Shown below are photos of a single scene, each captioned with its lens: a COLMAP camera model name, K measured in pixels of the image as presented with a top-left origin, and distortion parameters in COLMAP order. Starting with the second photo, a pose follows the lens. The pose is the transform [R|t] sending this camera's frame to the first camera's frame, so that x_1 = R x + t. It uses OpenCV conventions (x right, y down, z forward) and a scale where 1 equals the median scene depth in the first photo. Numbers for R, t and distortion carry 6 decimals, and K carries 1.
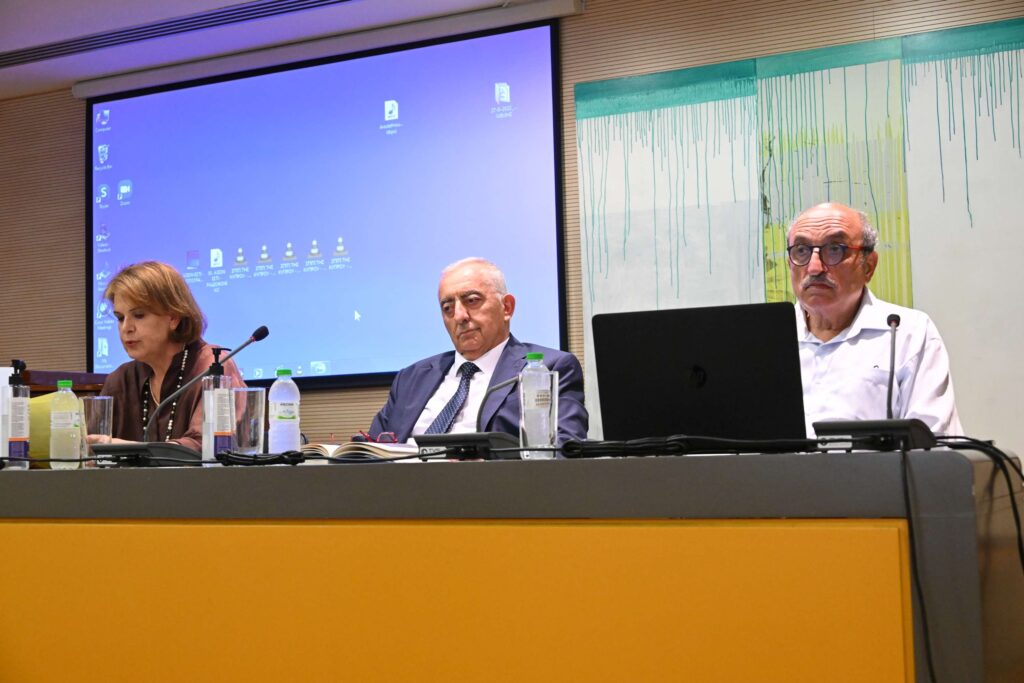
lens RADIAL K [[1438.2, 0, 512.0], [0, 1438.2, 341.5], [0, 0, 1]] dist [-0.009368, 0.010286]
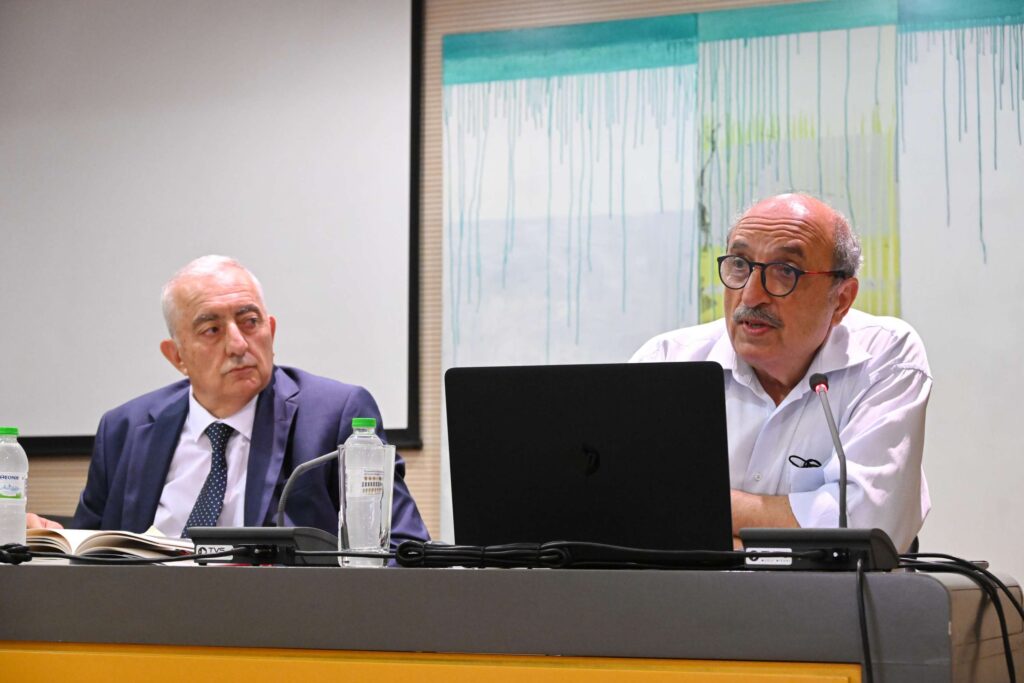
lens RADIAL K [[2093.0, 0, 512.0], [0, 2093.0, 341.5], [0, 0, 1]] dist [-0.000346, -0.241386]
pose [[0.996094, 0.040144, 0.078648, 0.003095], [-0.038080, 0.998894, -0.027576, -0.002307], [-0.079668, 0.024474, 0.996521, -0.023729]]
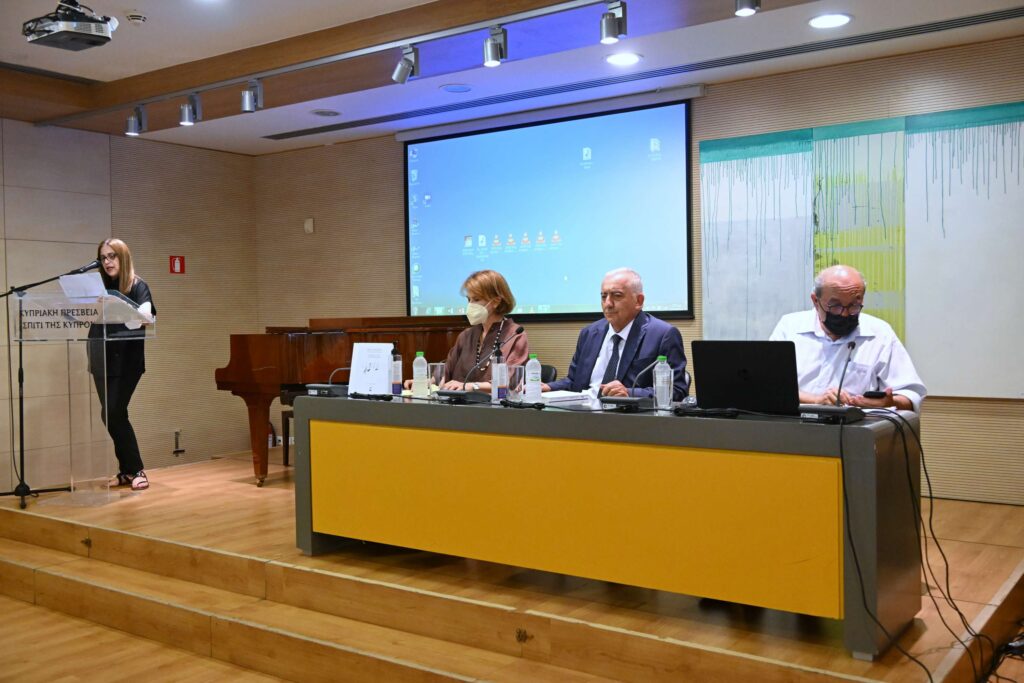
lens RADIAL K [[1001.6, 0, 512.0], [0, 1001.6, 341.5], [0, 0, 1]] dist [-0.000270, -0.003807]
pose [[0.988052, 0.012942, -0.153573, 0.012304], [0.003787, 0.994128, 0.108142, -0.086575], [0.154071, -0.107431, 0.982202, -0.197798]]
